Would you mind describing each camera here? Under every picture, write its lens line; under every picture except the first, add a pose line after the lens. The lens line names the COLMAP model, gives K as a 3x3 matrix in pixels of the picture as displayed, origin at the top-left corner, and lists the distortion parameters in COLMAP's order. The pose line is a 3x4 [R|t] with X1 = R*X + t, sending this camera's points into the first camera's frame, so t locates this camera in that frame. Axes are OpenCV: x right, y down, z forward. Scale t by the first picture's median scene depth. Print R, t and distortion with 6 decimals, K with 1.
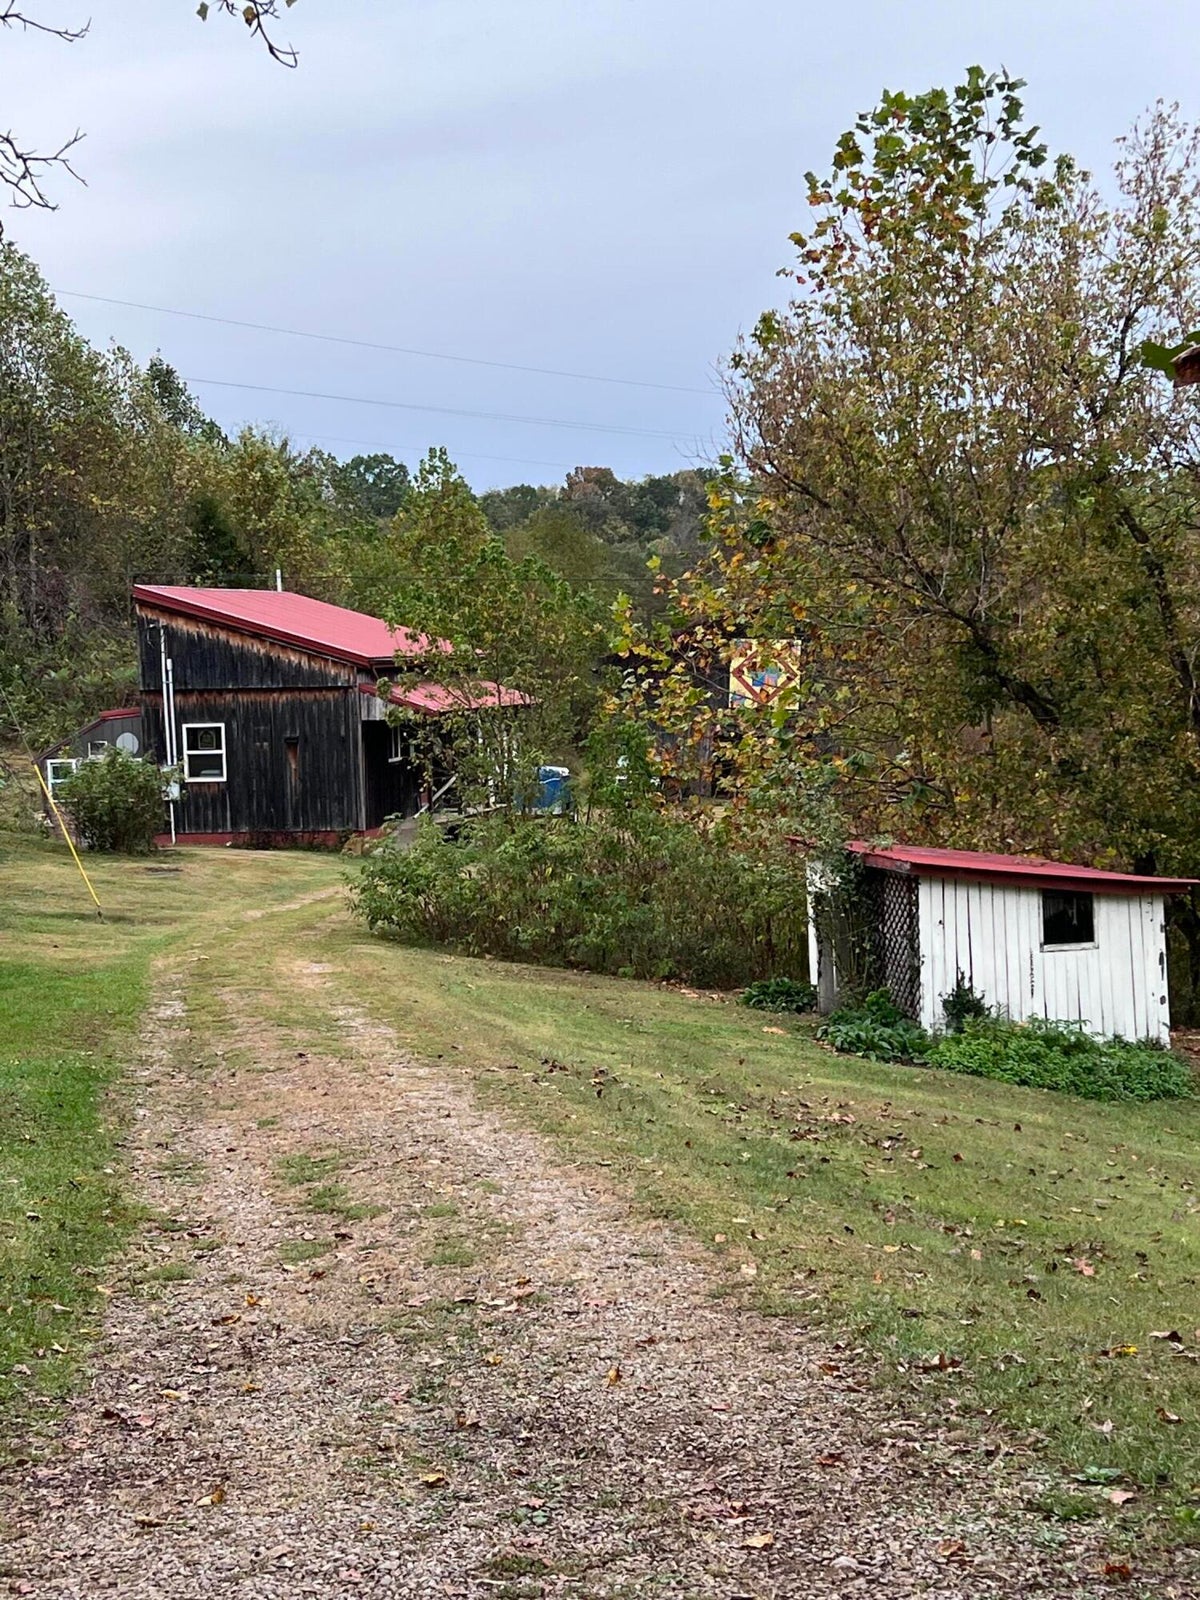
lens RADIAL K [[2626.7, 0, 598.8], [0, 2626.7, 804.6], [0, 0, 1]] dist [0.127397, 0.000000]
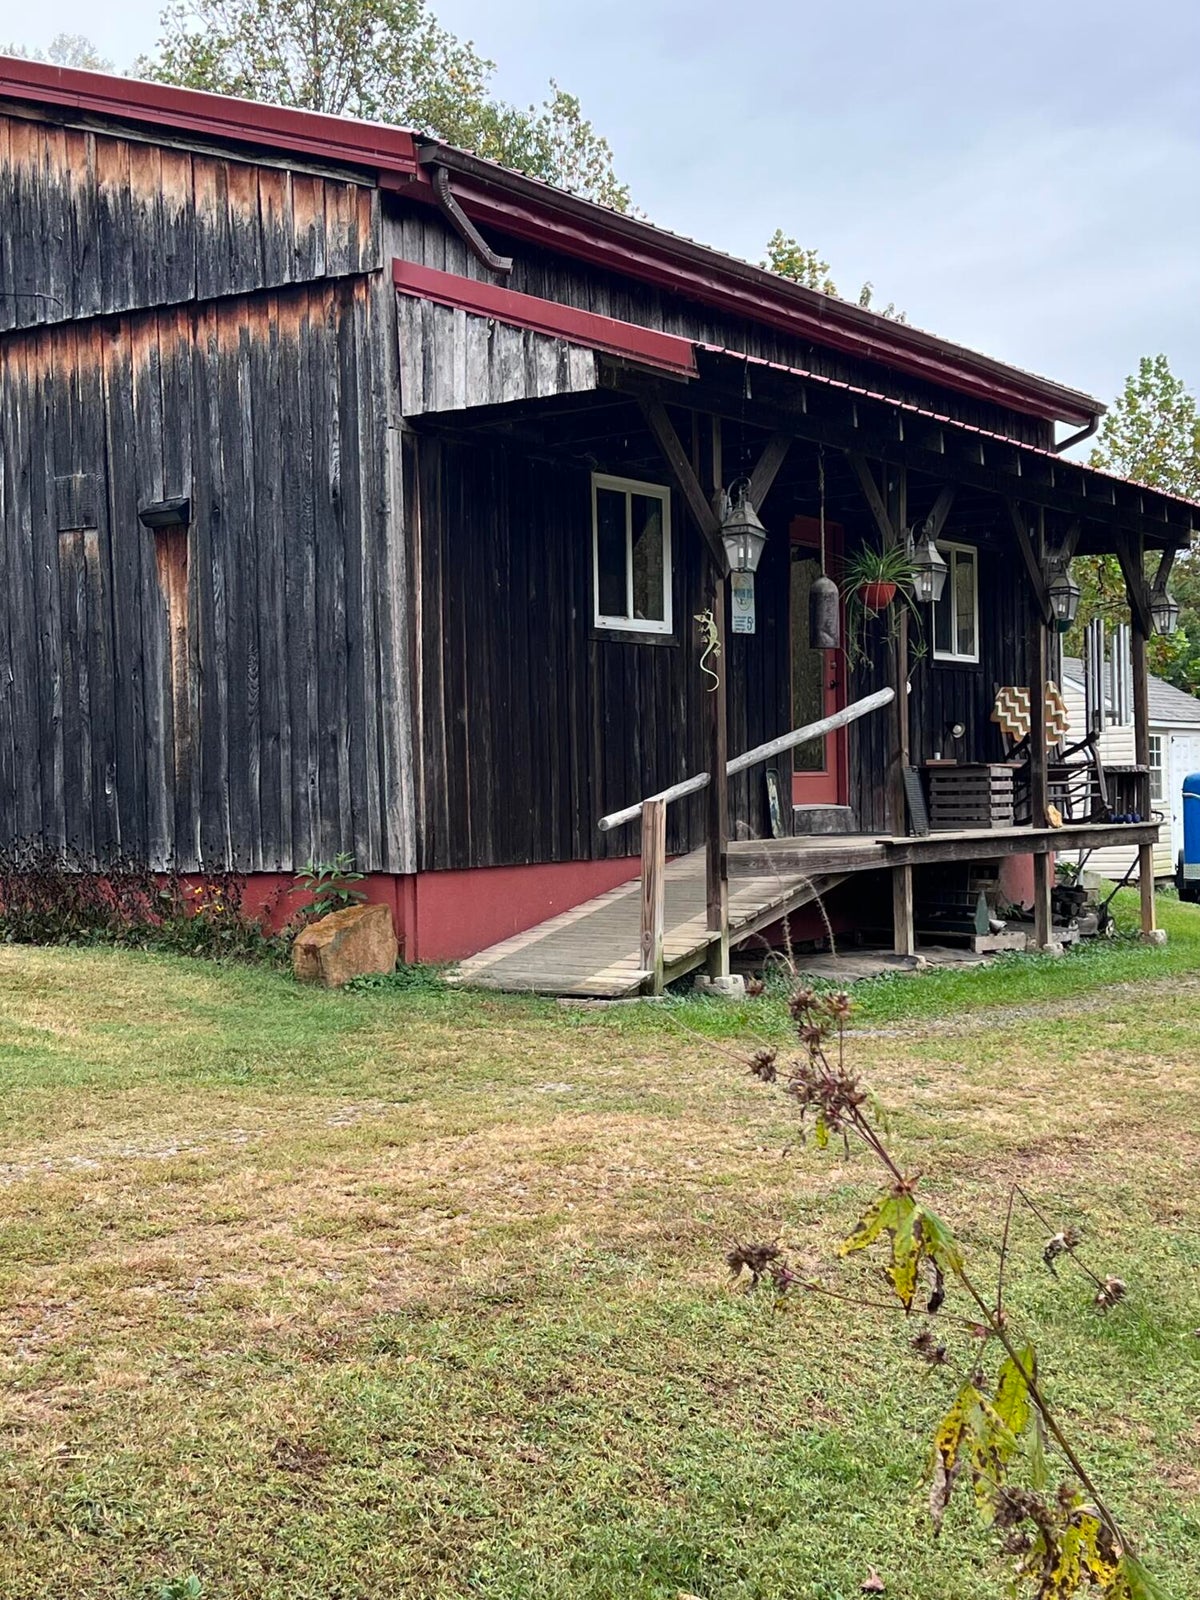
lens RADIAL K [[2145.4, 0, 599.4], [0, 2145.4, 799.3], [0, 0, 1]] dist [0.013921, 0.000000]
pose [[0.937678, 0.007028, -0.347434, -0.005560], [-0.025713, 0.998458, -0.049199, 0.012612], [0.346552, 0.055067, 0.936413, 0.859548]]
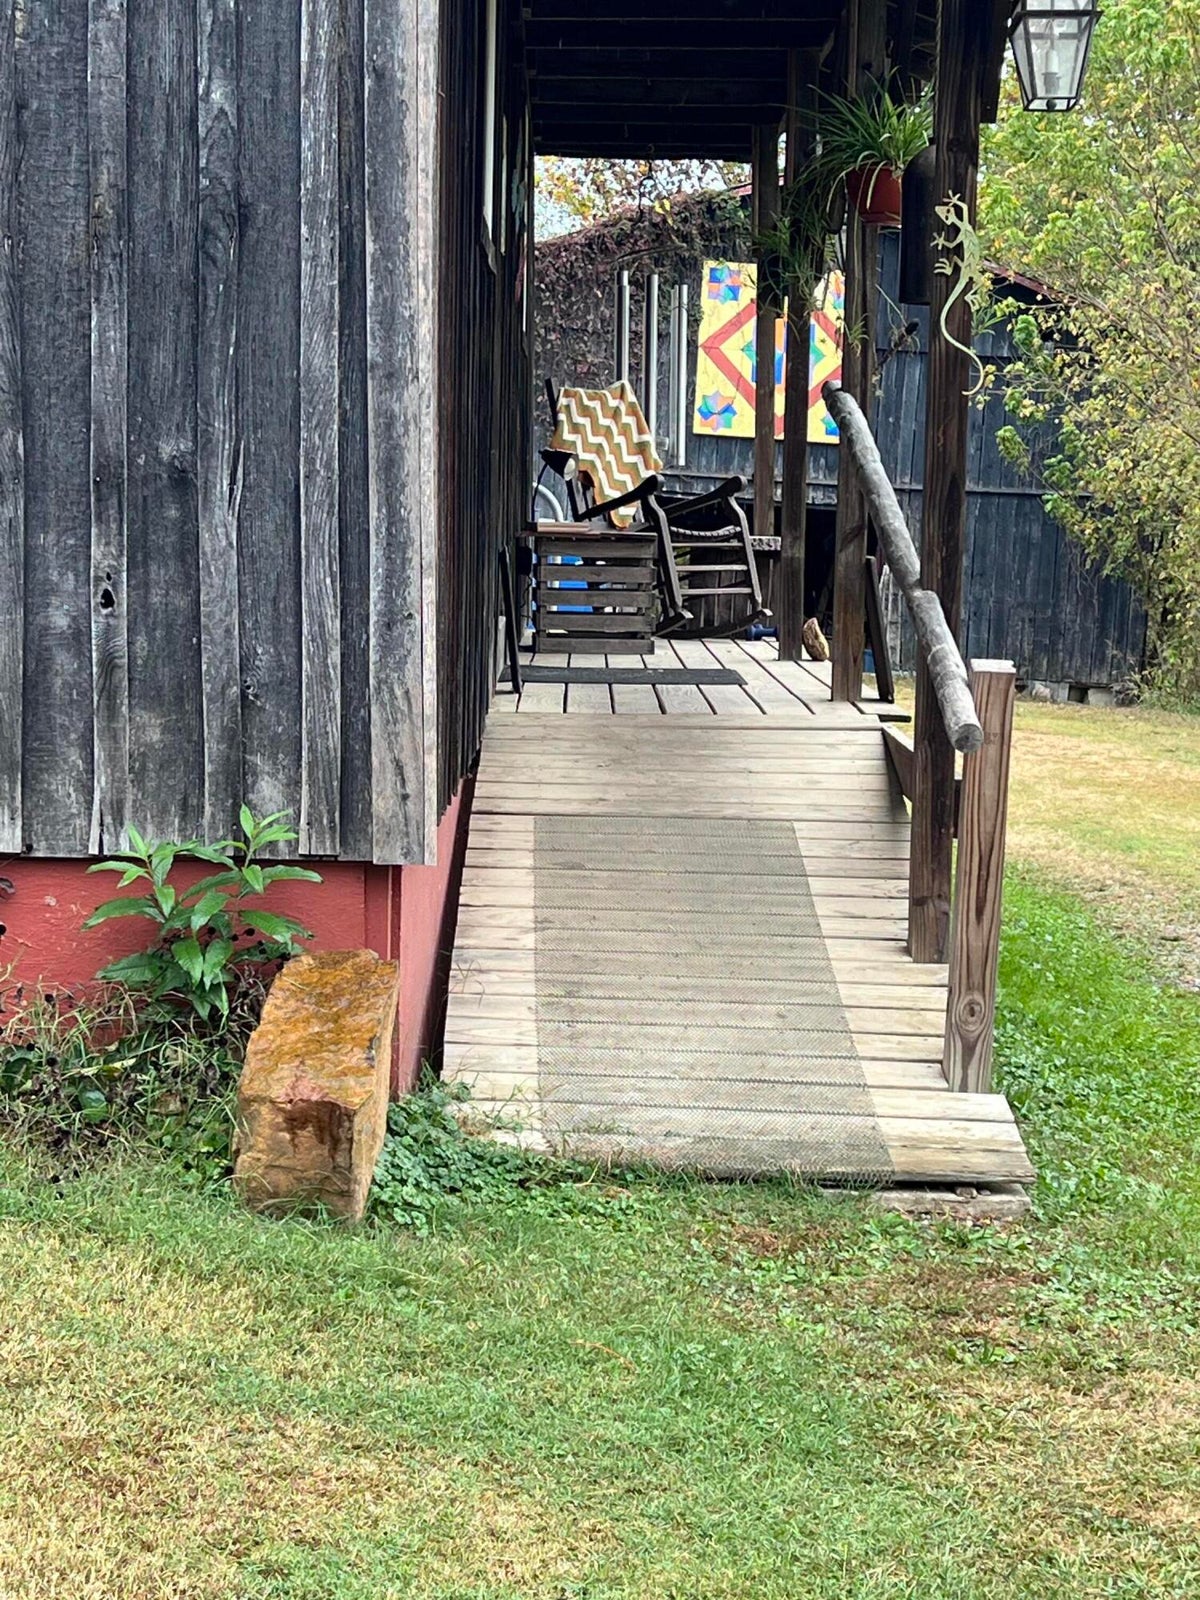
lens RADIAL K [[2967.3, 0, 600.8], [0, 2967.3, 802.5], [0, 0, 1]] dist [0.119402, 0.000000]
pose [[0.985271, 0.021087, 0.169696, -0.105357], [-0.026555, 0.999196, 0.030022, 0.004664], [-0.168926, -0.034086, 0.985039, 0.943252]]
